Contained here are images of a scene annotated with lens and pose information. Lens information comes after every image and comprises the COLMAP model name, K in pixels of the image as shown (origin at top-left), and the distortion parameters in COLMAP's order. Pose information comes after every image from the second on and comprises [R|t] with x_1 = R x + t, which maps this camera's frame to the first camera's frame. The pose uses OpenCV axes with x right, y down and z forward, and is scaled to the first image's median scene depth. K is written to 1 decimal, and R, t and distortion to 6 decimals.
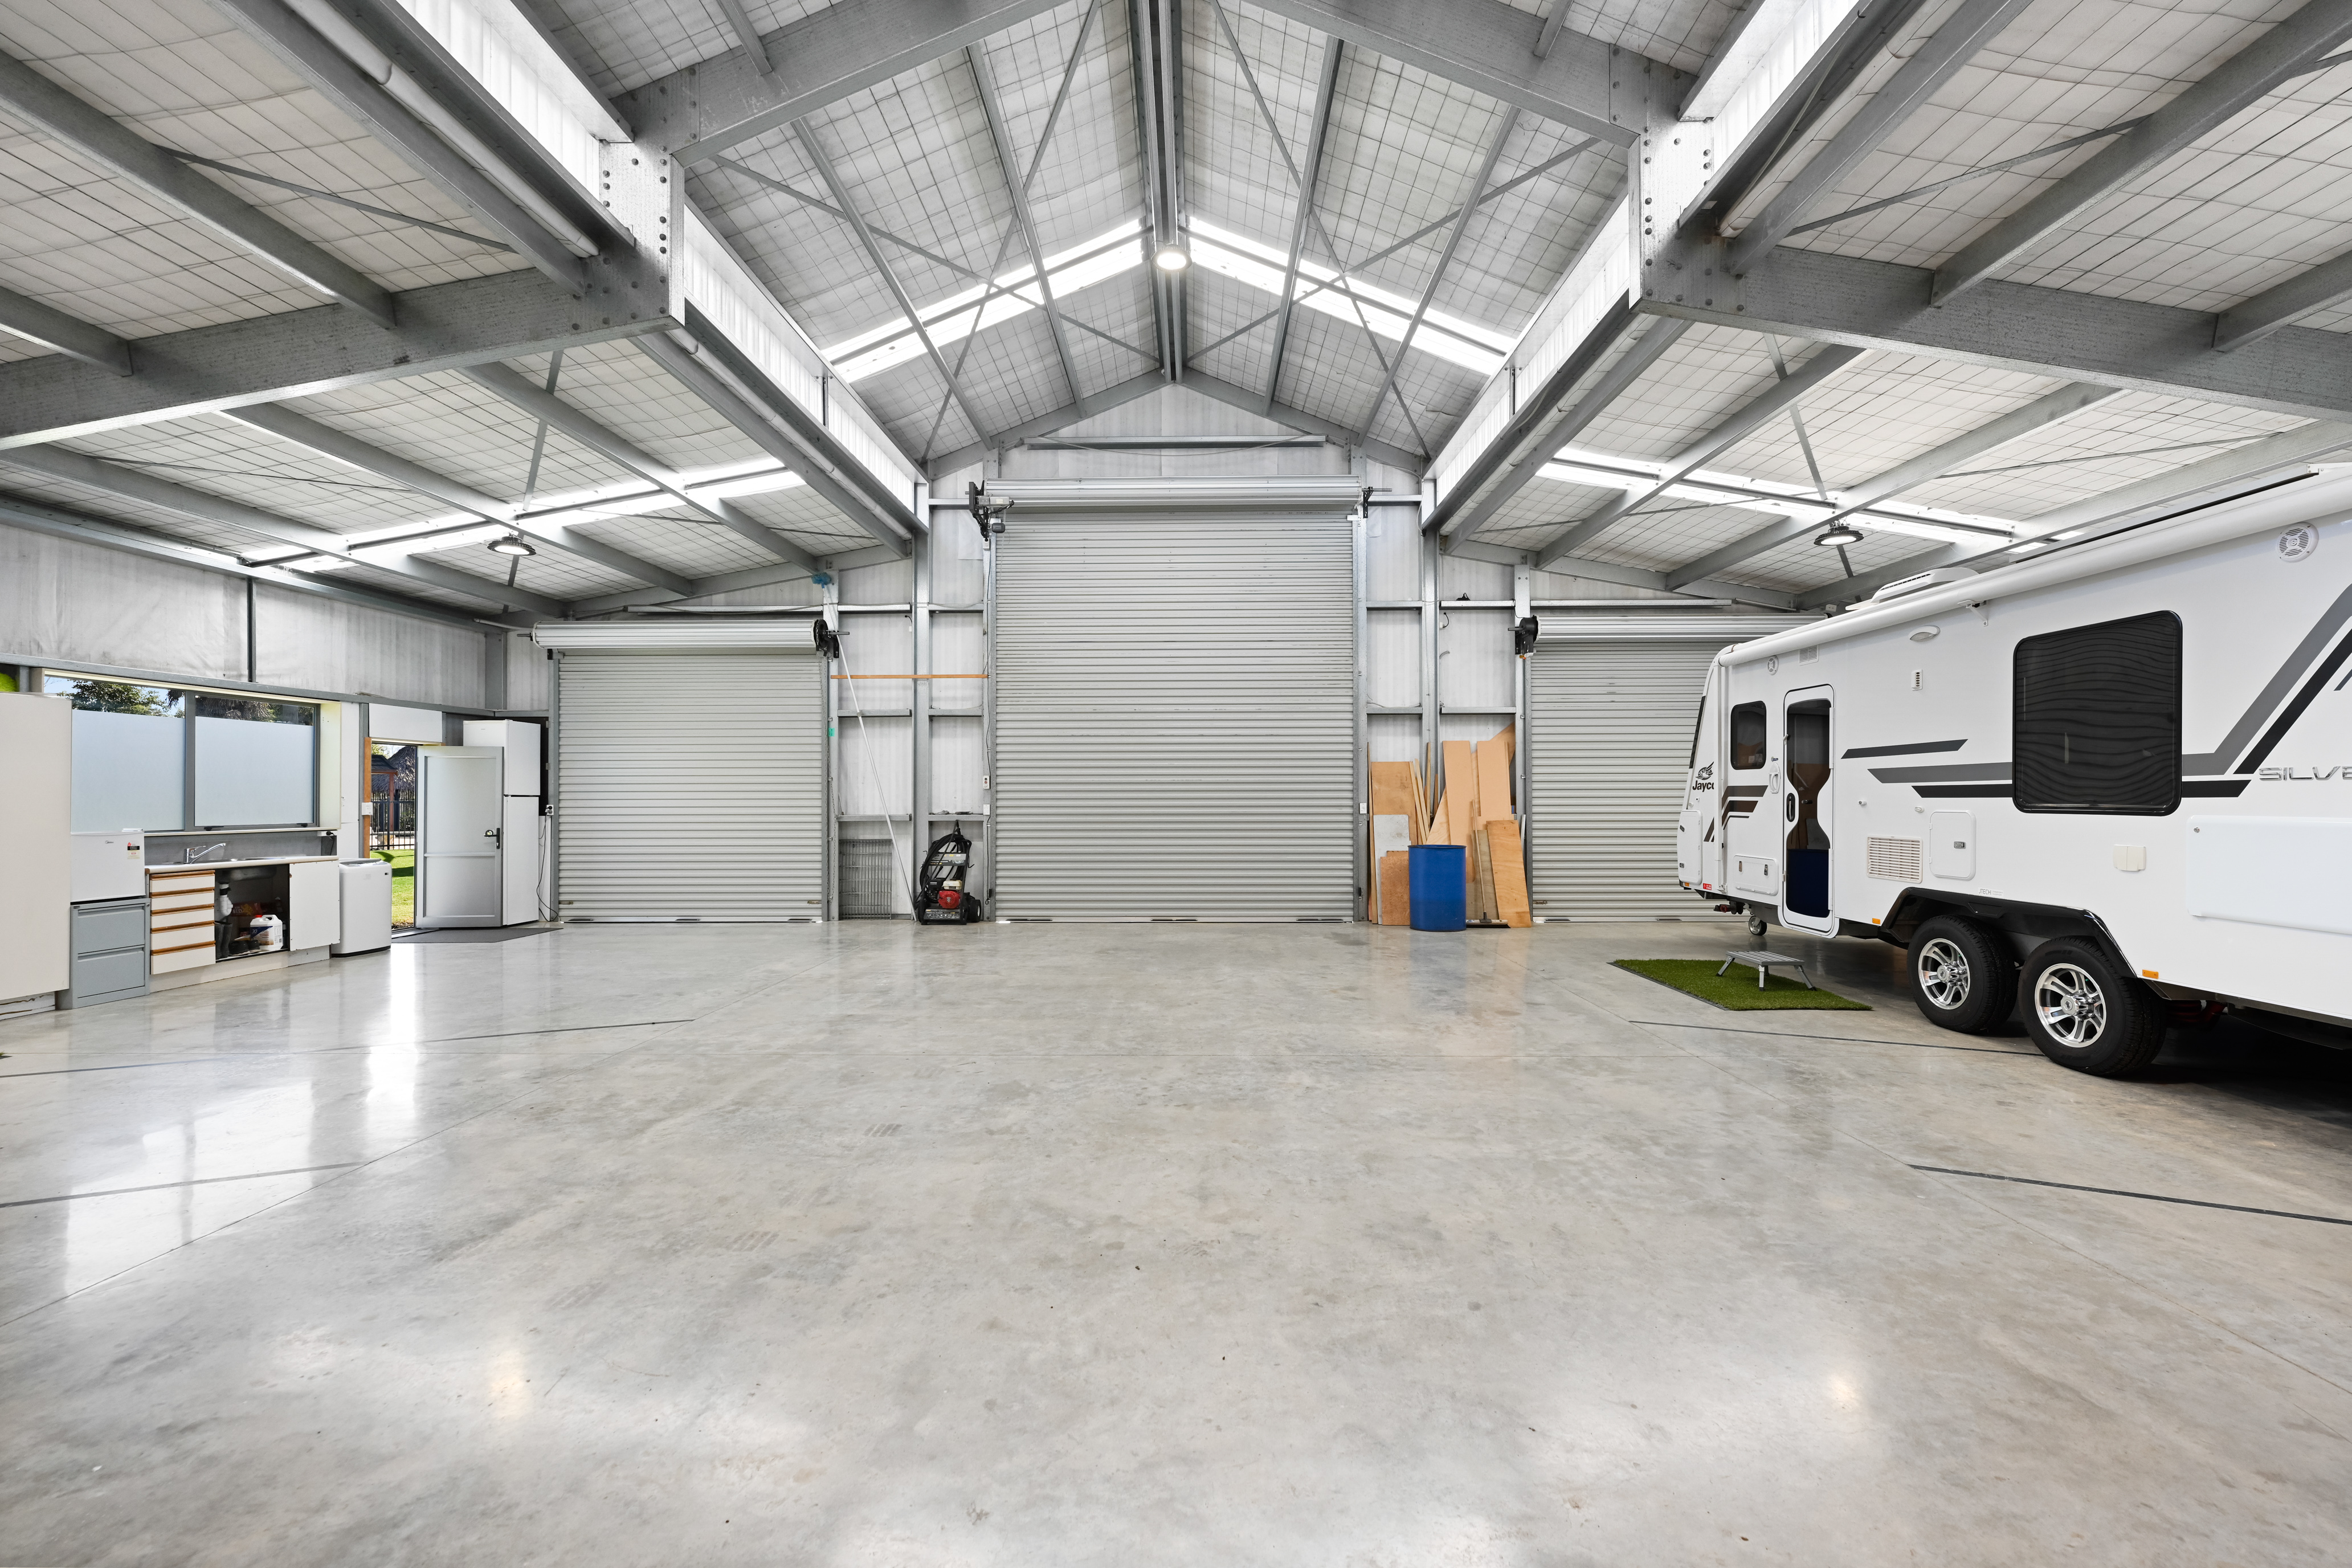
lens RADIAL K [[969.8, 0, 1164.3], [0, 969.8, 782.7], [0, 0, 1]] dist [0.000025, -0.000441]
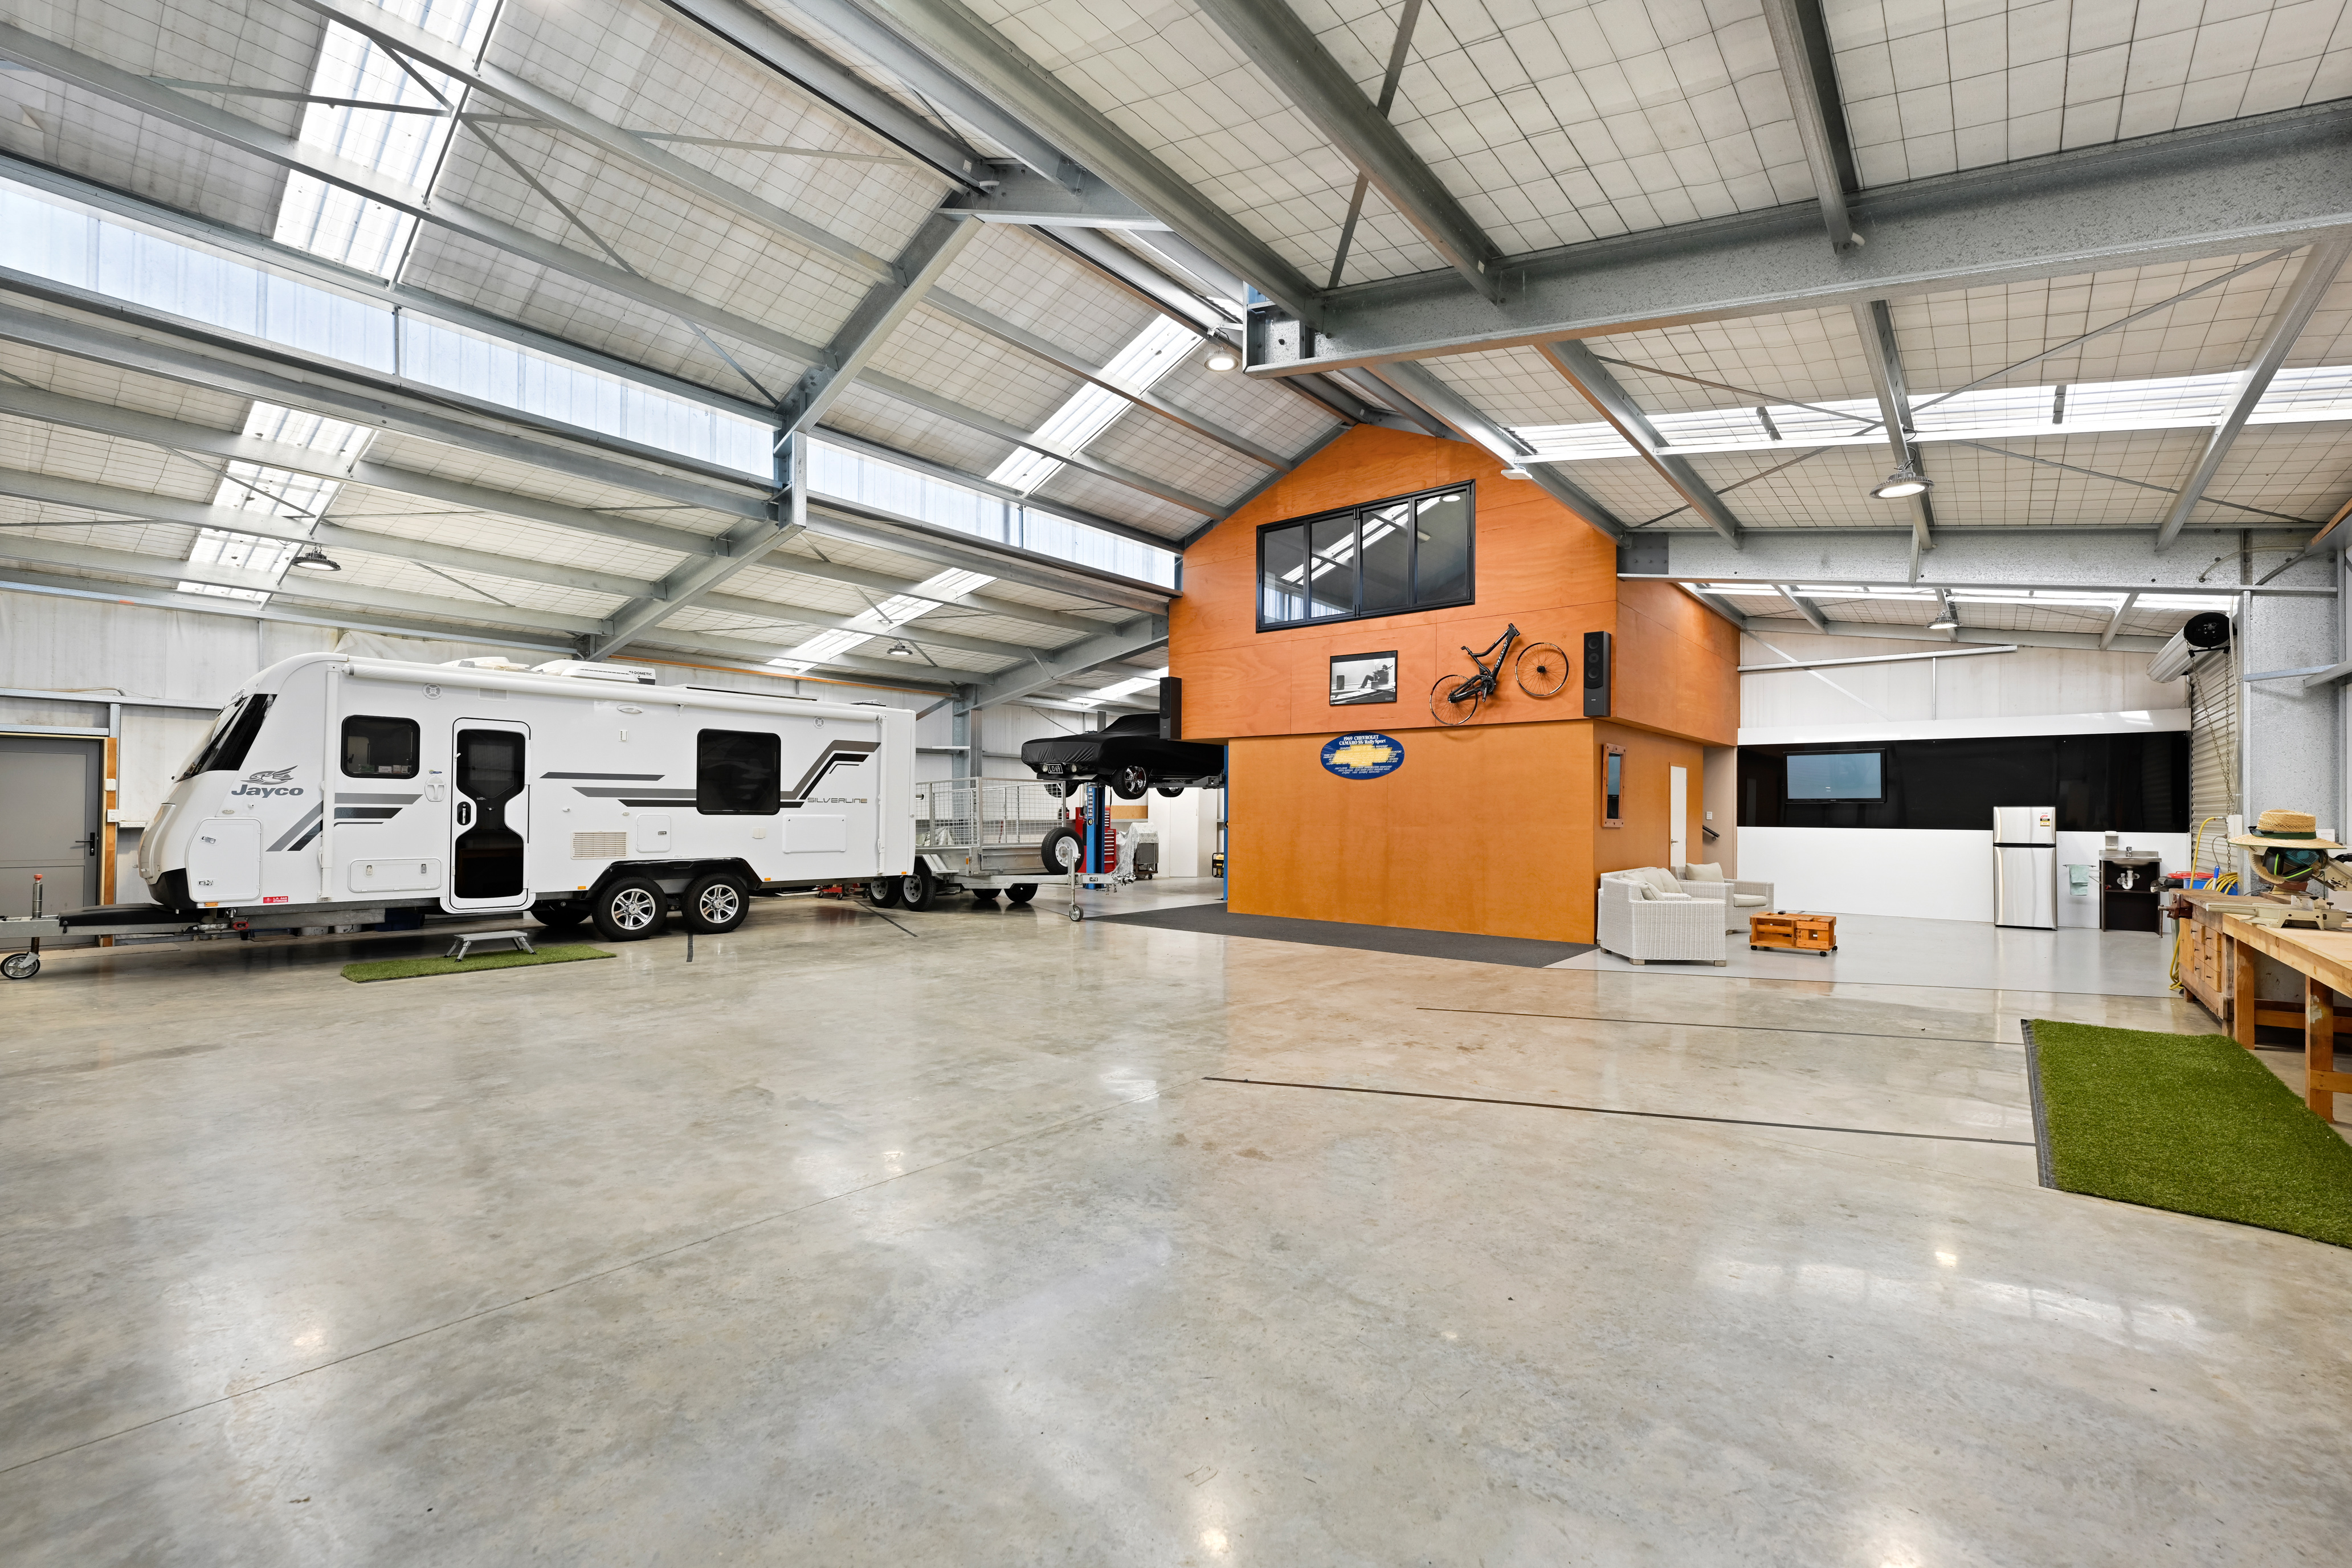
lens RADIAL K [[969.8, 0, 1164.3], [0, 969.8, 782.7], [0, 0, 1]] dist [0.000025, -0.000441]
pose [[-0.780942, 0.014974, 0.624425, -1.107175], [-0.014790, 0.998989, -0.042453, 0.035189], [-0.624429, -0.042389, -0.779931, 1.933695]]
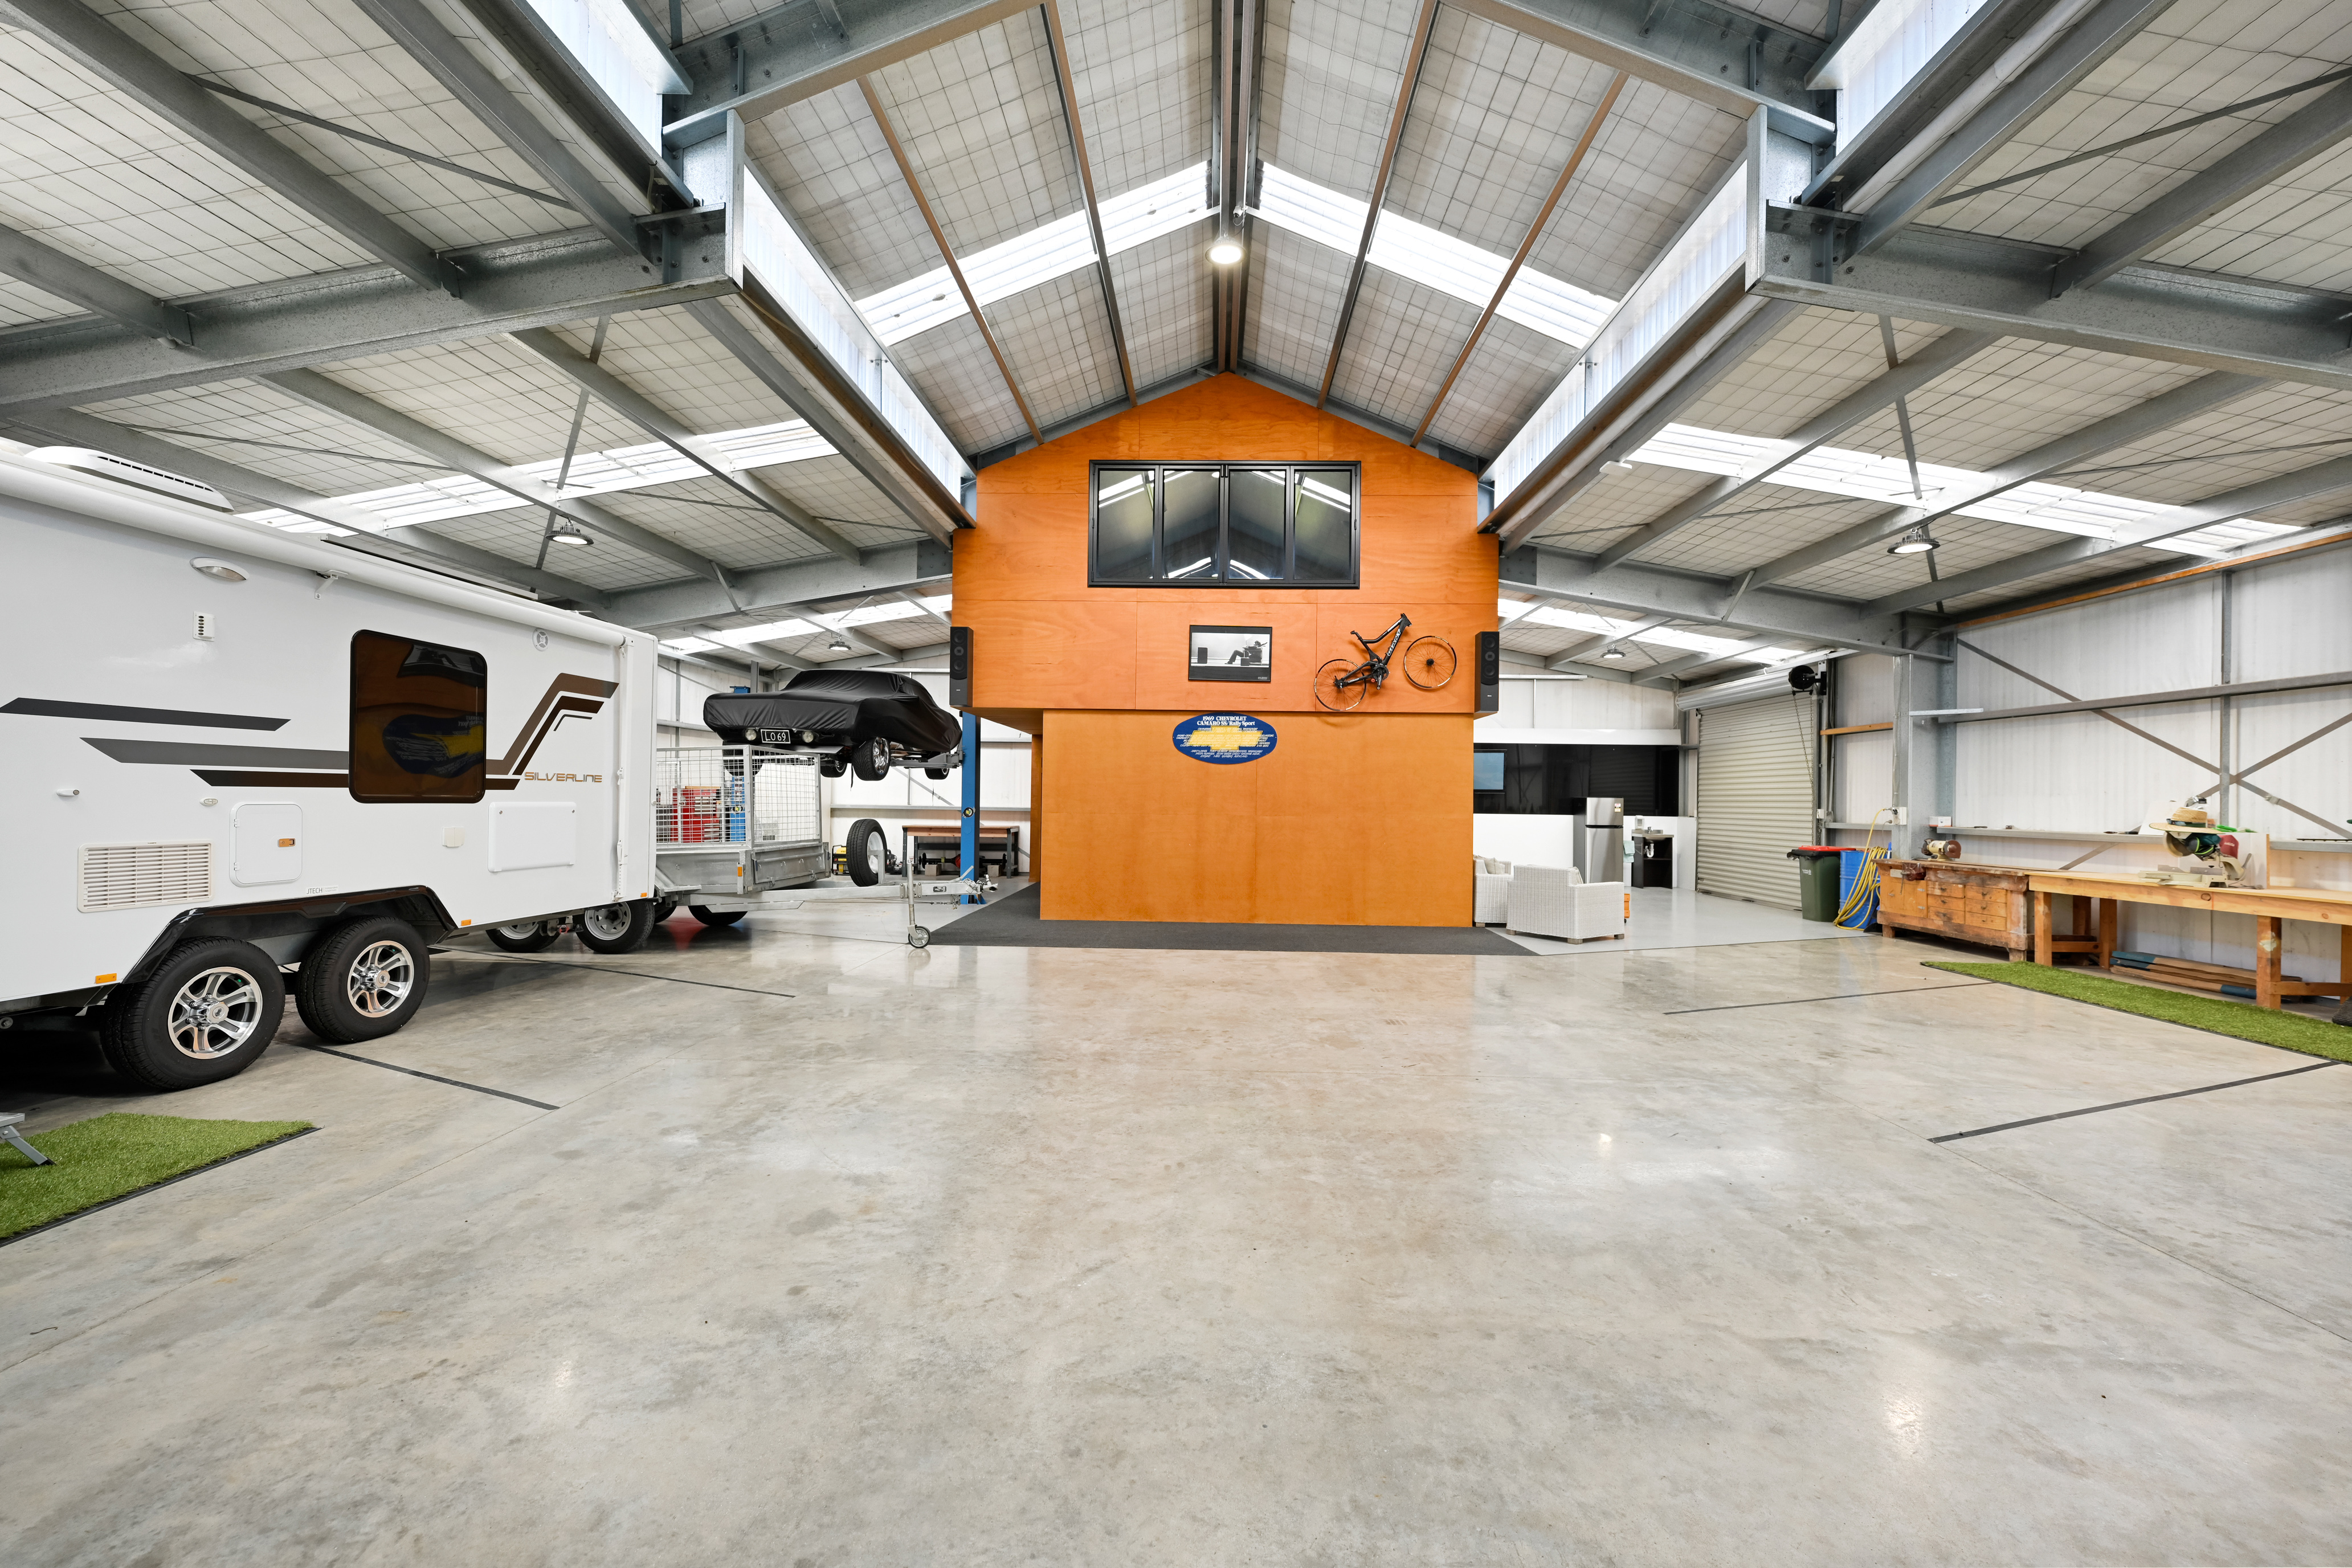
lens RADIAL K [[969.8, 0, 1164.3], [0, 969.8, 782.7], [0, 0, 1]] dist [0.000025, -0.000441]
pose [[-0.999812, -0.011509, 0.015586, 0.036362], [-0.012003, 0.999417, -0.031960, 0.031348], [-0.015209, -0.032141, -0.999368, 1.942943]]
